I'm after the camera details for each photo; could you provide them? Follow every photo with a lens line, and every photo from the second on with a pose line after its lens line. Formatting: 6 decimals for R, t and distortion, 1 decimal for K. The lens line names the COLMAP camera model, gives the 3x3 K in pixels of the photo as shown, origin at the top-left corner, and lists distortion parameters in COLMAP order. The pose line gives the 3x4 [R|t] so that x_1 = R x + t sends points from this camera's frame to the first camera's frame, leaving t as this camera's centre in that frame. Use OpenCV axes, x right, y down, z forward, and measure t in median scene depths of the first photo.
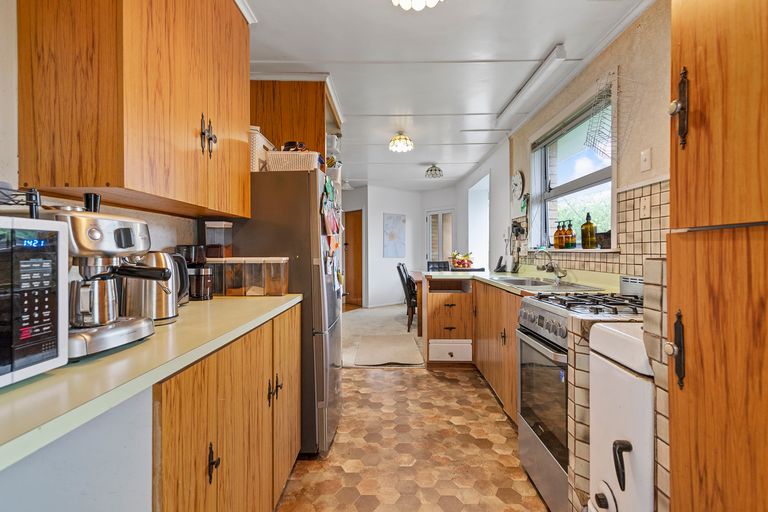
lens RADIAL K [[343.2, 0, 384.9], [0, 343.2, 252.1], [0, 0, 1]] dist [0.000520, 0.000078]
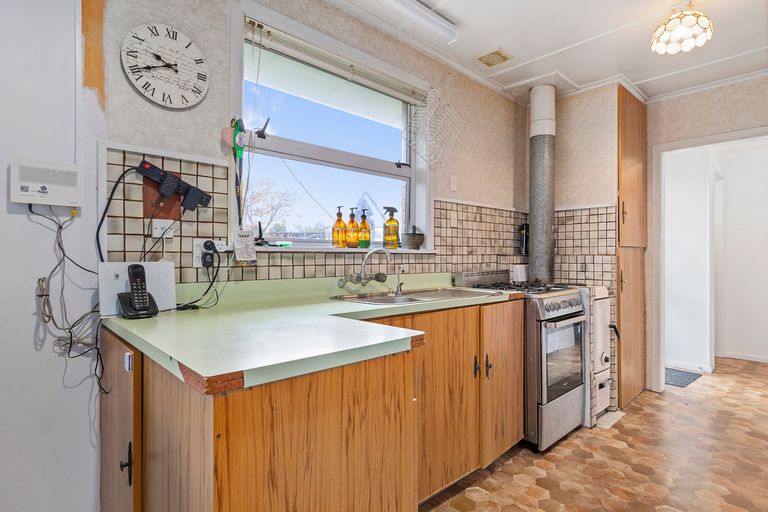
lens RADIAL K [[402.5, 0, 385.4], [0, 402.5, 256.4], [0, 0, 1]] dist [0.006056, -0.002625]
pose [[-0.698748, 0.002276, 0.715364, -0.128161], [0.002988, 0.999996, -0.000263, 0.009278], [-0.715362, 0.001954, -0.698752, 1.842864]]
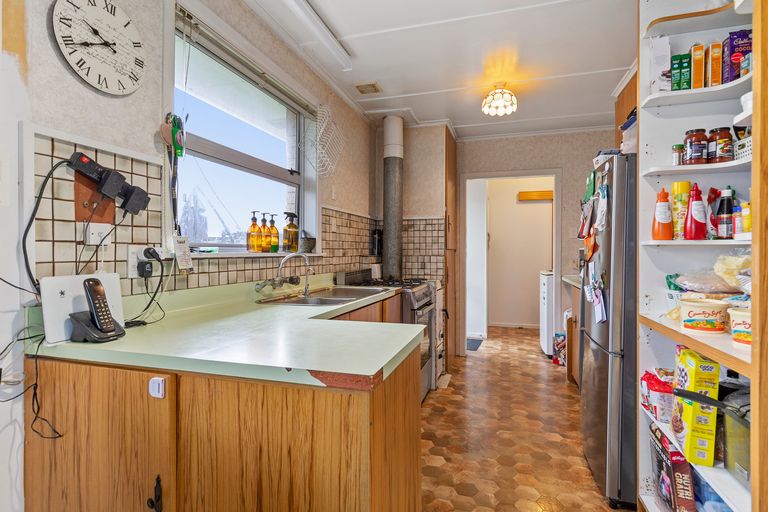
lens RADIAL K [[389.1, 0, 385.2], [0, 389.1, 253.9], [0, 0, 1]] dist [0.005336, 0.000810]
pose [[-0.960603, 0.001651, 0.277919, 0.073362], [0.003470, 0.999976, 0.006052, -0.012890], [-0.277902, 0.006778, -0.960586, 2.063208]]
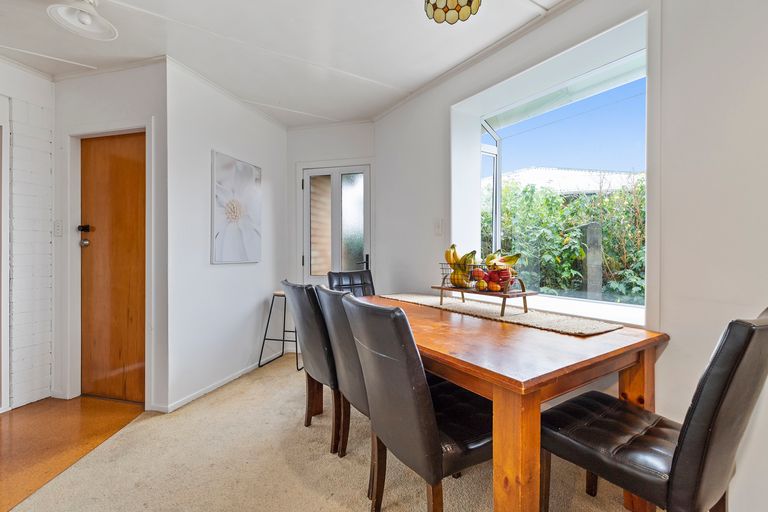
lens RADIAL K [[343.2, 0, 385.9], [0, 343.2, 249.6], [0, 0, 1]] dist [0.000520, 0.000078]
pose [[0.838403, -0.002263, 0.545046, -0.058251], [0.003402, 0.999994, -0.001082, -0.000631], [-0.545040, 0.002761, 0.838406, 0.658949]]
